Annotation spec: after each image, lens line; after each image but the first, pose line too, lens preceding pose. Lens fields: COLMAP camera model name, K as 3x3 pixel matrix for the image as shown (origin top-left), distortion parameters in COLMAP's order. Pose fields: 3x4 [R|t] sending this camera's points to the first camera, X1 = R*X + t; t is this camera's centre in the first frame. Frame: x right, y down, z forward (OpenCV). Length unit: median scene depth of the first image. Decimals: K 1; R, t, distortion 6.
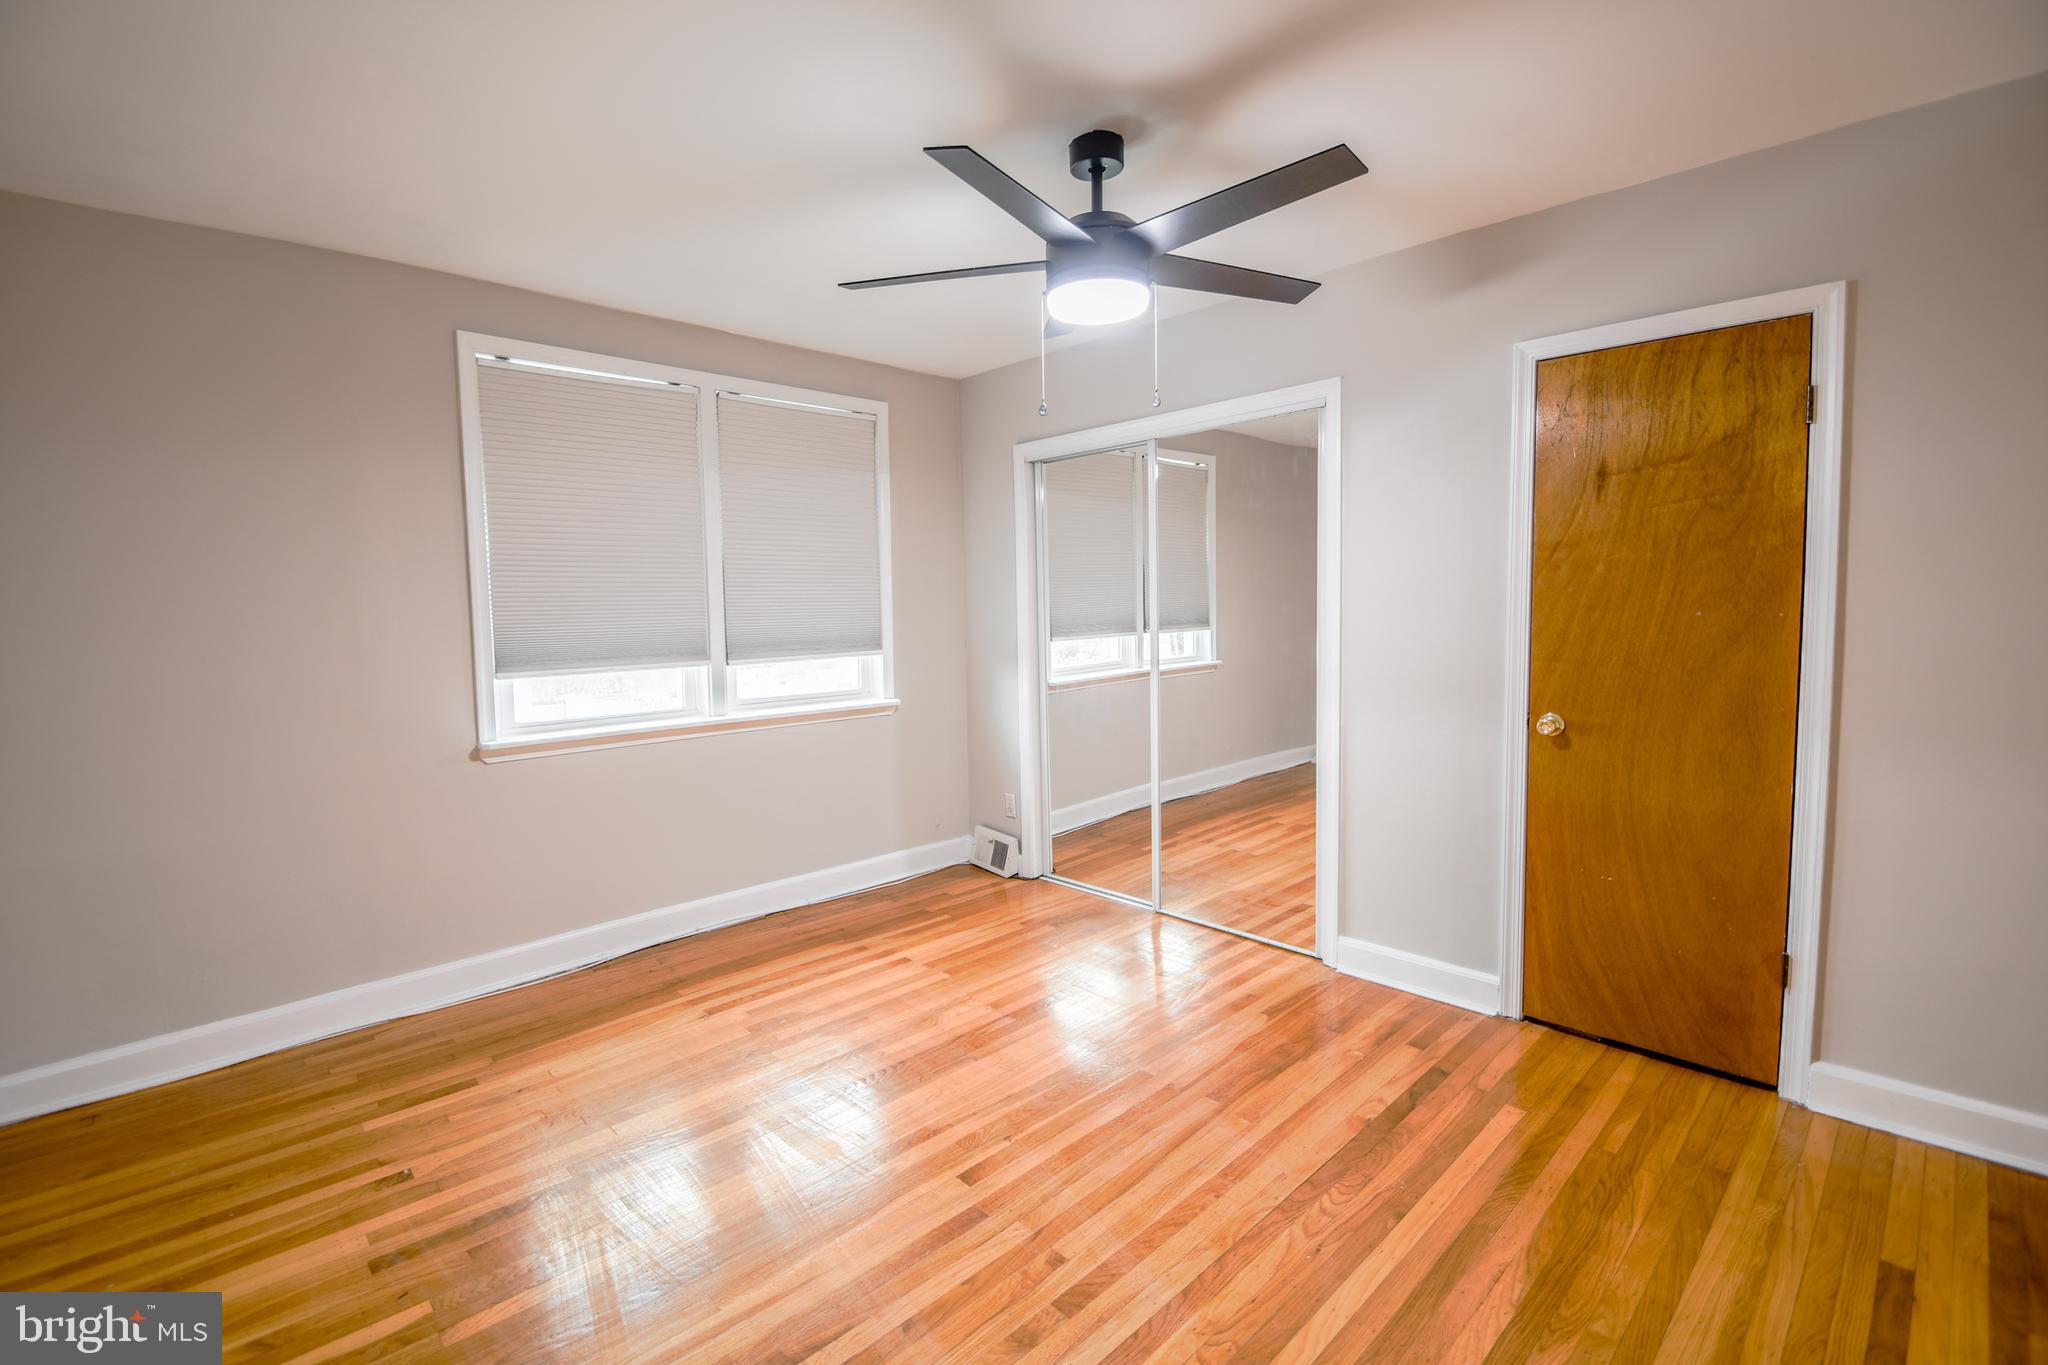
lens RADIAL K [[909.5, 0, 1016.7], [0, 909.5, 670.5], [0, 0, 1]] dist [0.009802, -0.010825]
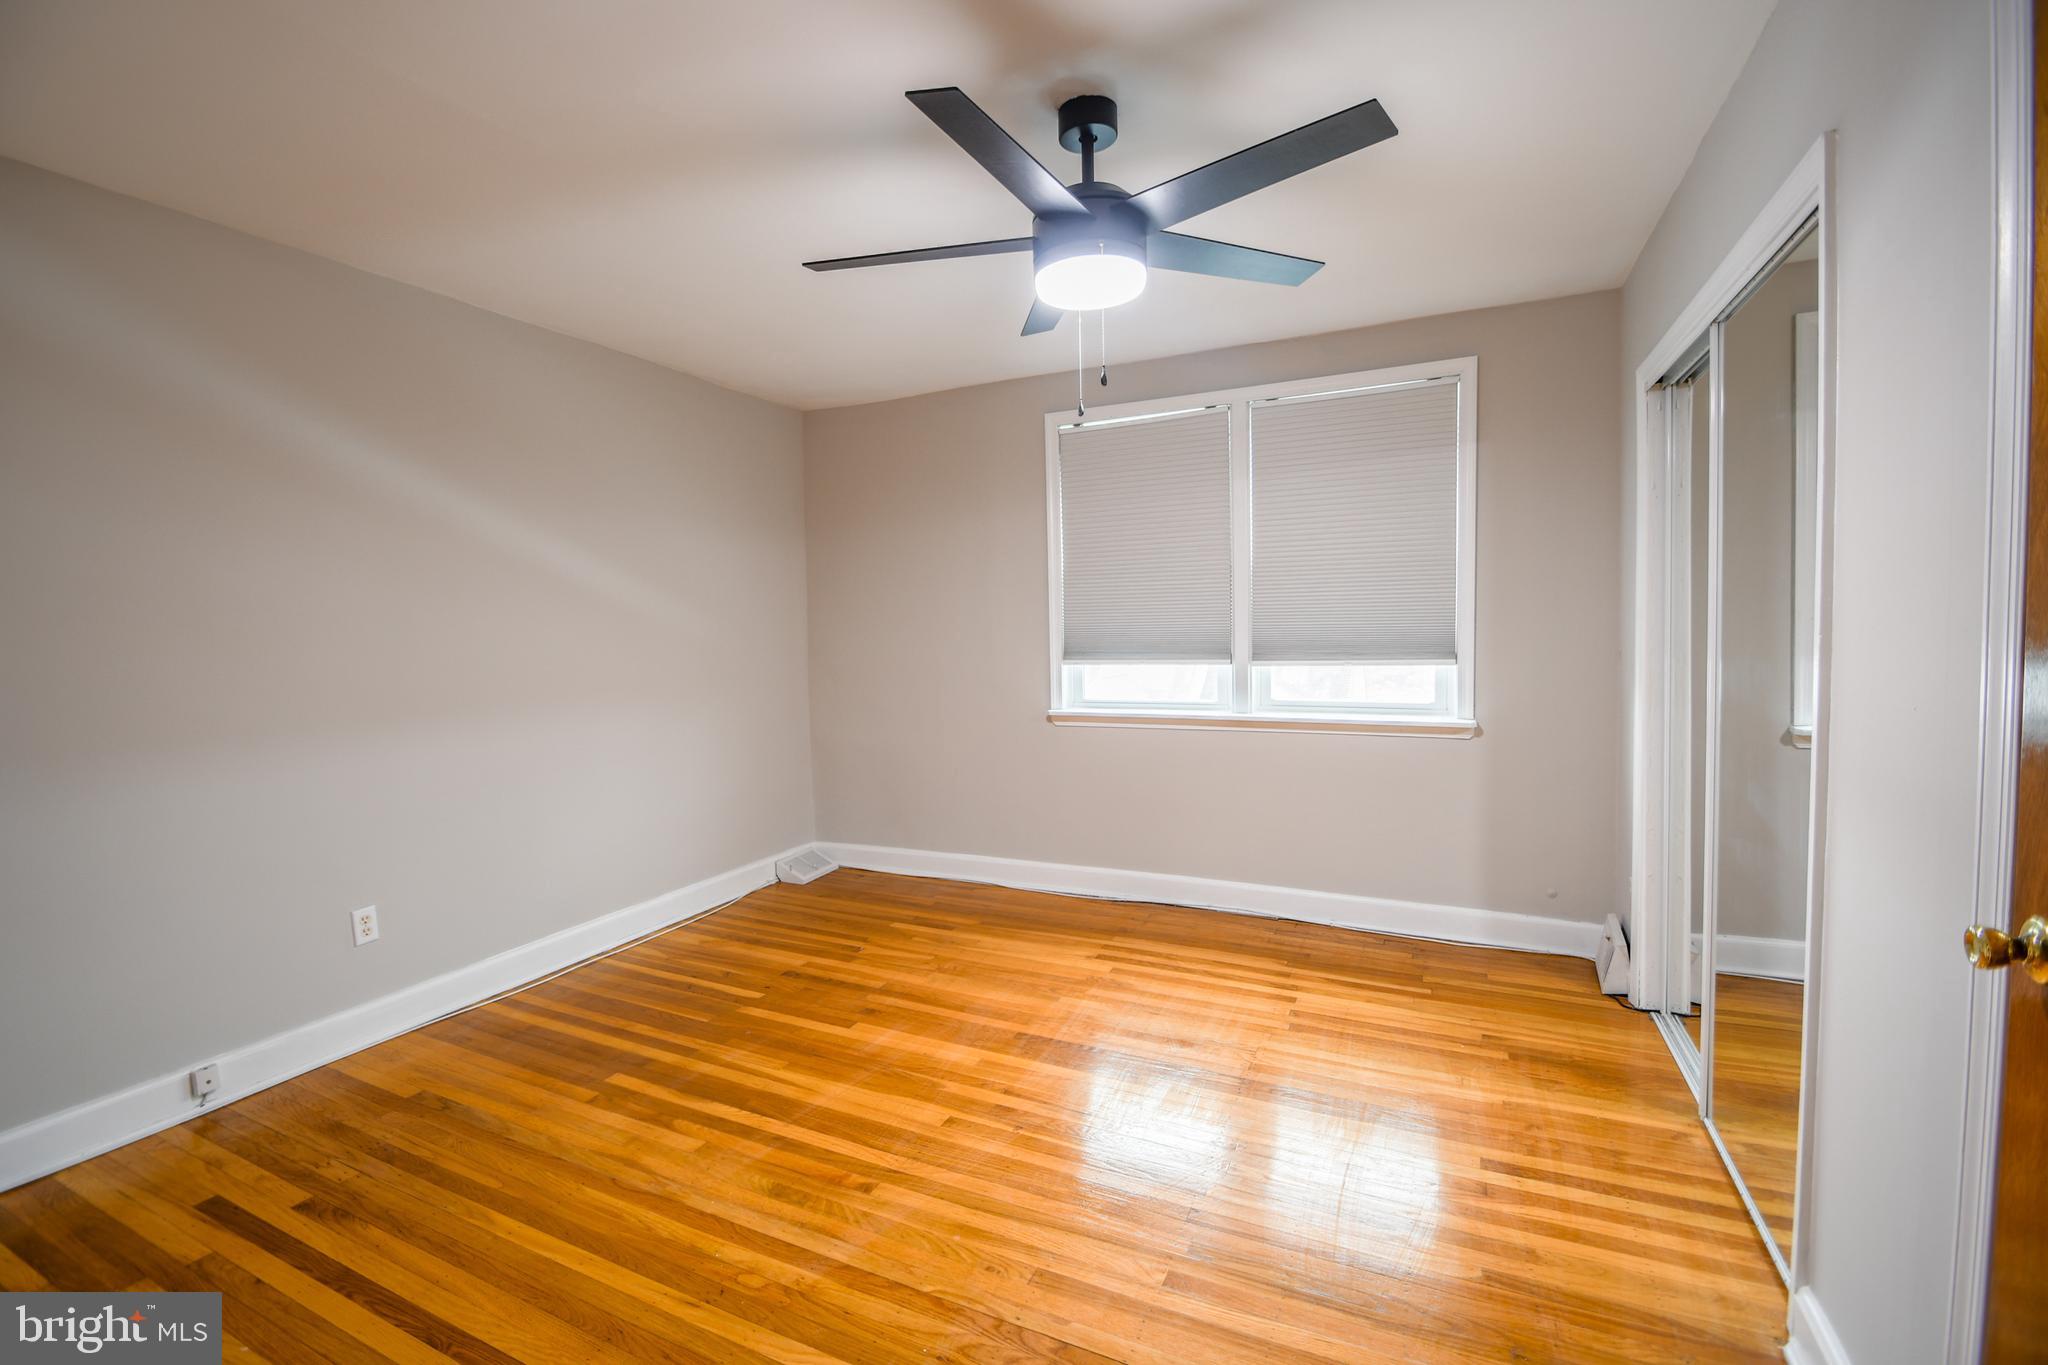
lens RADIAL K [[909.5, 0, 970.0], [0, 909.5, 667.6], [0, 0, 1]] dist [0.009802, -0.010825]
pose [[0.333725, 0.059366, -0.940799, 0.612766], [-0.052737, 0.997628, 0.044245, -0.035560], [0.941194, 0.034849, 0.336064, 0.387453]]
